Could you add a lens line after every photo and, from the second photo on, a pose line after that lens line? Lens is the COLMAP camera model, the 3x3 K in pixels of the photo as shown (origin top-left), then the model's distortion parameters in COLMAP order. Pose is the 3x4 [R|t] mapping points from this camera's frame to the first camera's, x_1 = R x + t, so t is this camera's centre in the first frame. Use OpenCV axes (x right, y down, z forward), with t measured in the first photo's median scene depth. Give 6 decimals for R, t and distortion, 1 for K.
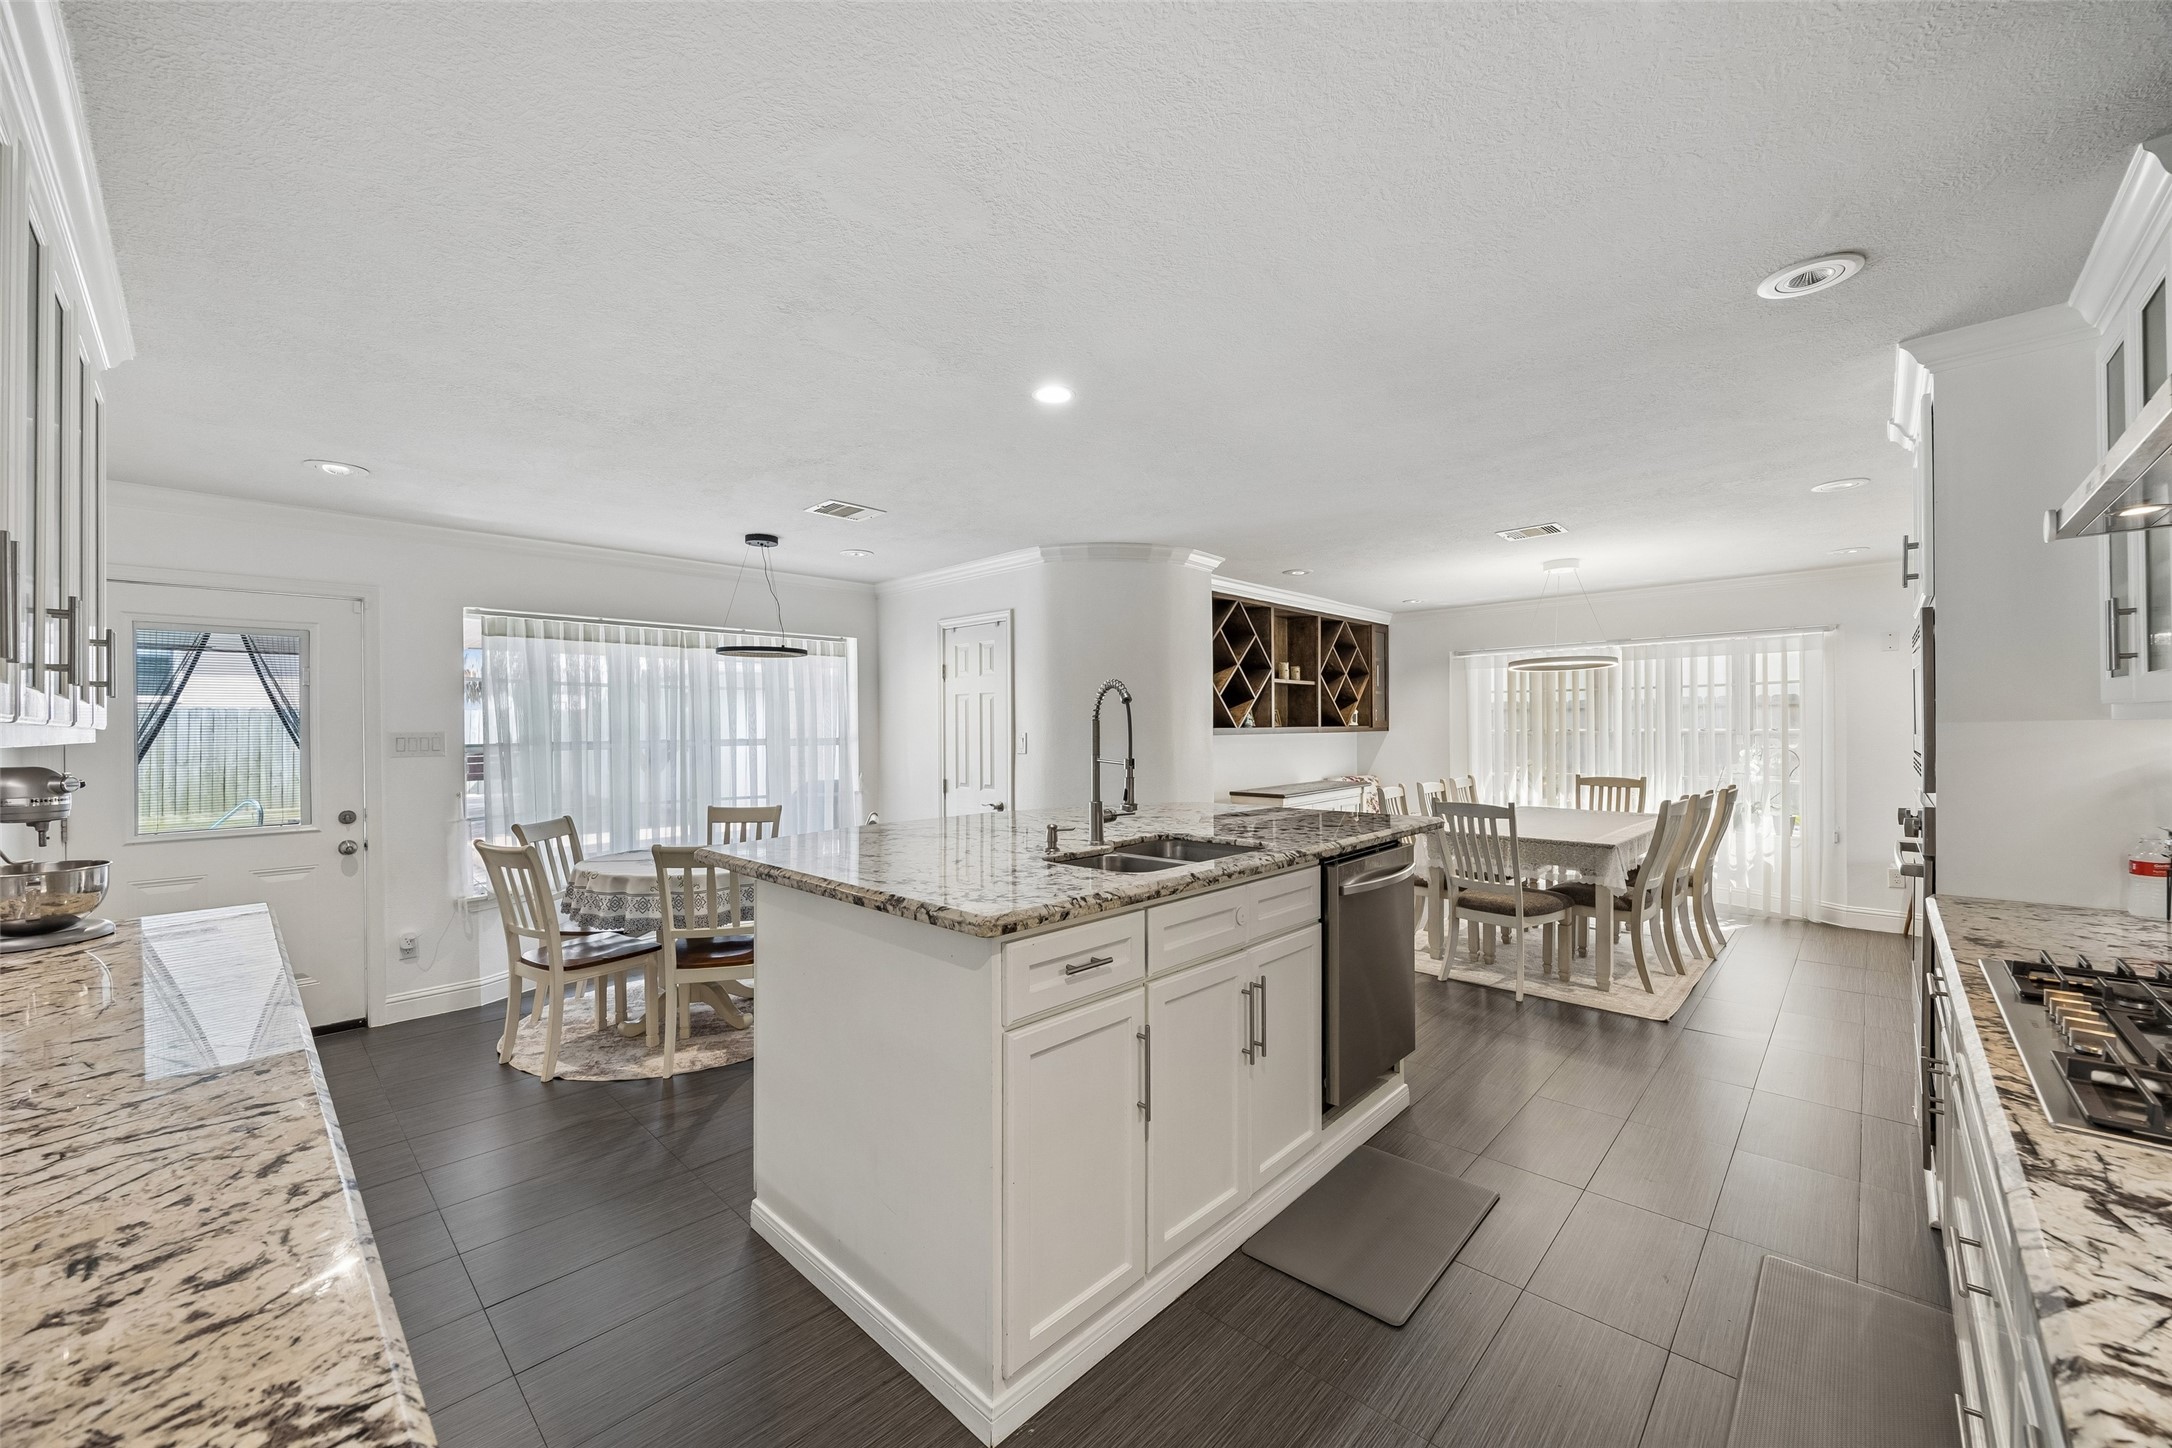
lens RADIAL K [[826.0, 0, 1083.3], [0, 826.0, 728.0], [0, 0, 1]] dist [0.000444, 0.000079]
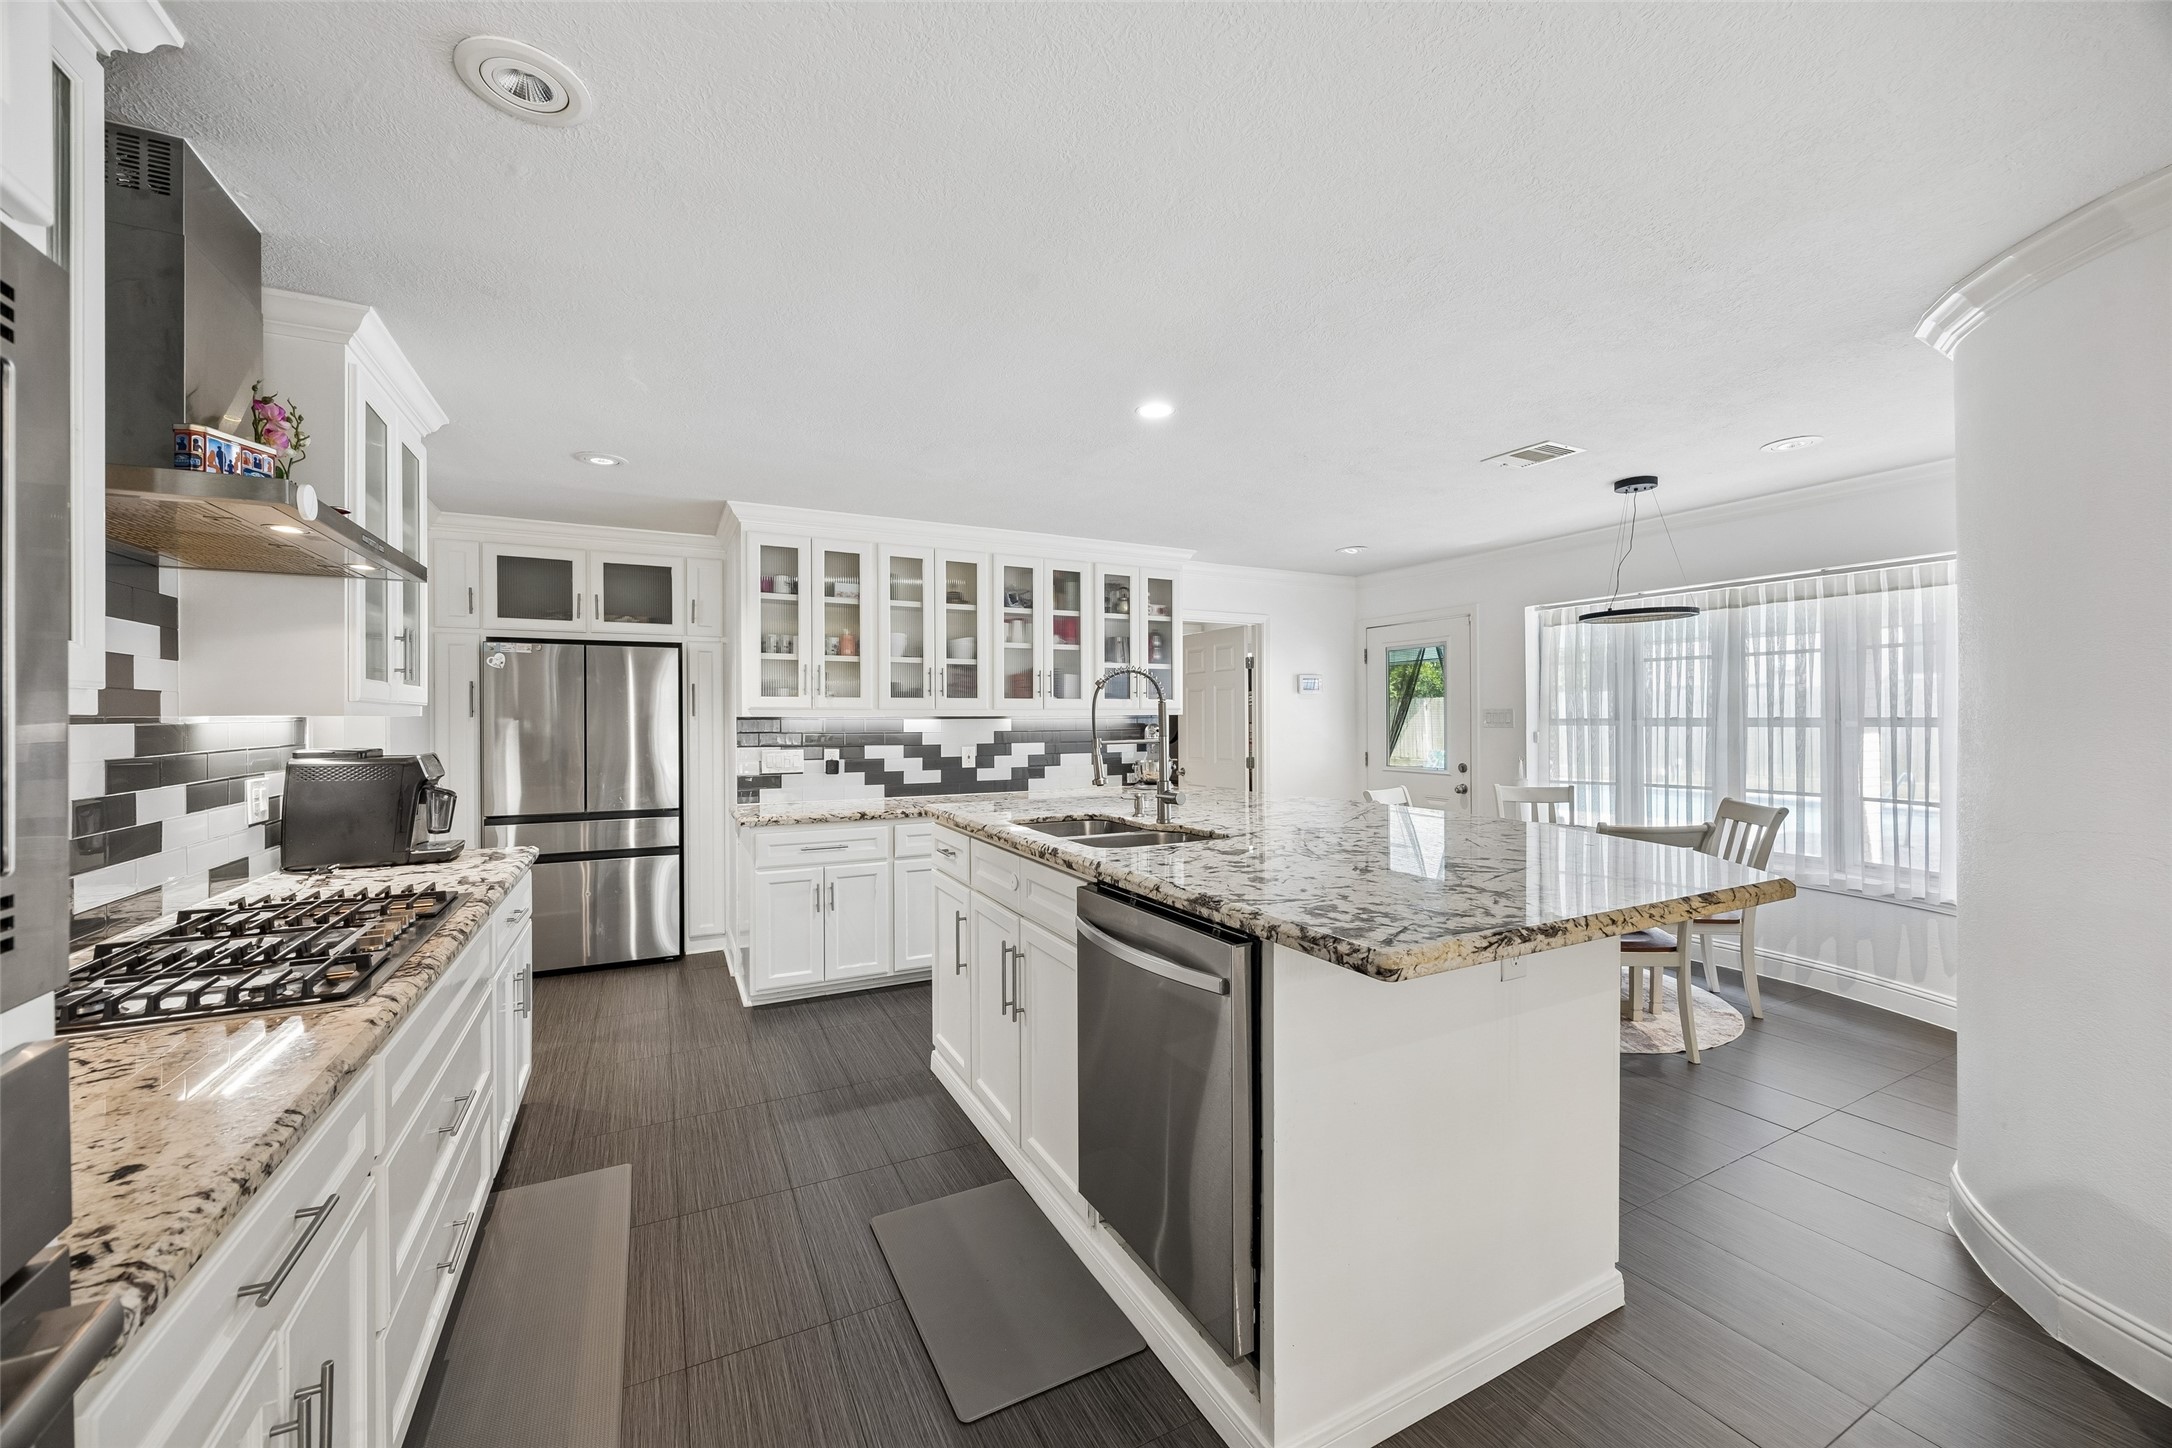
lens RADIAL K [[826.6, 0, 1072.1], [0, 826.6, 718.0], [0, 0, 1]] dist [-0.004344, 0.000011]
pose [[-0.331209, 0.013389, -0.943462, 0.472419], [0.010041, 0.999893, 0.010666, -0.001002], [0.943504, -0.005940, -0.331308, 0.566786]]
